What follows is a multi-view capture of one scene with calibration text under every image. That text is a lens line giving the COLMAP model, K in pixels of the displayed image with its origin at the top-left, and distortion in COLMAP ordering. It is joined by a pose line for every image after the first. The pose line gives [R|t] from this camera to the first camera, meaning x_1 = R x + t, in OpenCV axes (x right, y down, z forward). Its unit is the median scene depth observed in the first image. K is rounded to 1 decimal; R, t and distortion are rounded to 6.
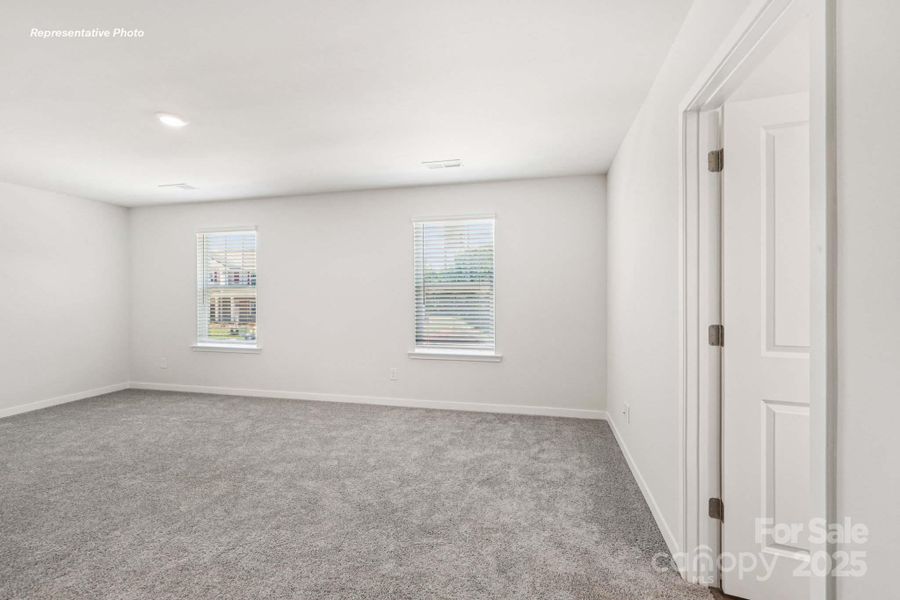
lens RADIAL K [[390.1, 0, 450.0], [0, 390.1, 300.0], [0, 0, 1]] dist [0.000139, 0.000584]
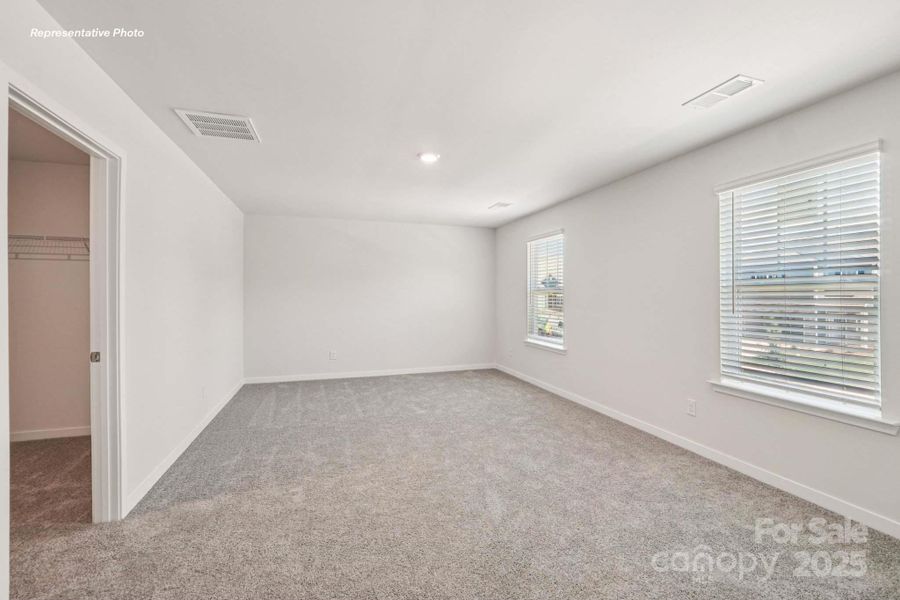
lens RADIAL K [[390.1, 0, 450.0], [0, 390.1, 300.0], [0, 0, 1]] dist [0.000139, 0.000584]
pose [[0.532008, 0.016618, -0.846577, 0.265338], [-0.018314, 0.999799, 0.008117, -0.009562], [0.846542, 0.011186, 0.532205, 0.269754]]
